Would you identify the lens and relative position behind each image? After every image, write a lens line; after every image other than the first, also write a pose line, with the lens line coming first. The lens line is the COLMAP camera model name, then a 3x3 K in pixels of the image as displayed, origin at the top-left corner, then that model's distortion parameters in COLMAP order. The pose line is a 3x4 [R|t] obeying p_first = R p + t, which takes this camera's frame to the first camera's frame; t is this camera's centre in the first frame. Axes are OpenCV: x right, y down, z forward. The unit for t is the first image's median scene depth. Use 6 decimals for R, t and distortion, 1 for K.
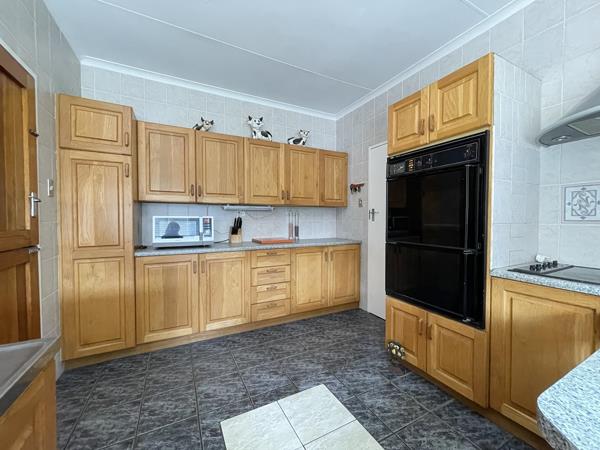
lens RADIAL K [[243.6, 0, 300.0], [0, 243.6, 225.0], [0, 0, 1]] dist [-0.001205, -0.000041]
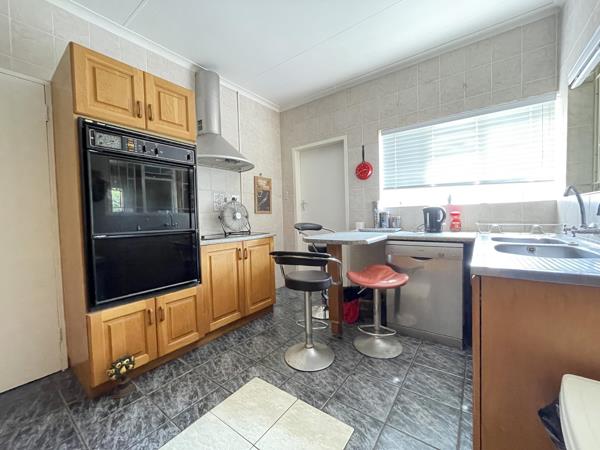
lens RADIAL K [[243.6, 0, 300.0], [0, 243.6, 225.0], [0, 0, 1]] dist [-0.001205, -0.000041]
pose [[-0.443323, -0.018124, 0.896179, -0.664804], [0.045558, 0.998048, 0.042720, 0.038952], [-0.895203, 0.059767, -0.441632, 0.917378]]
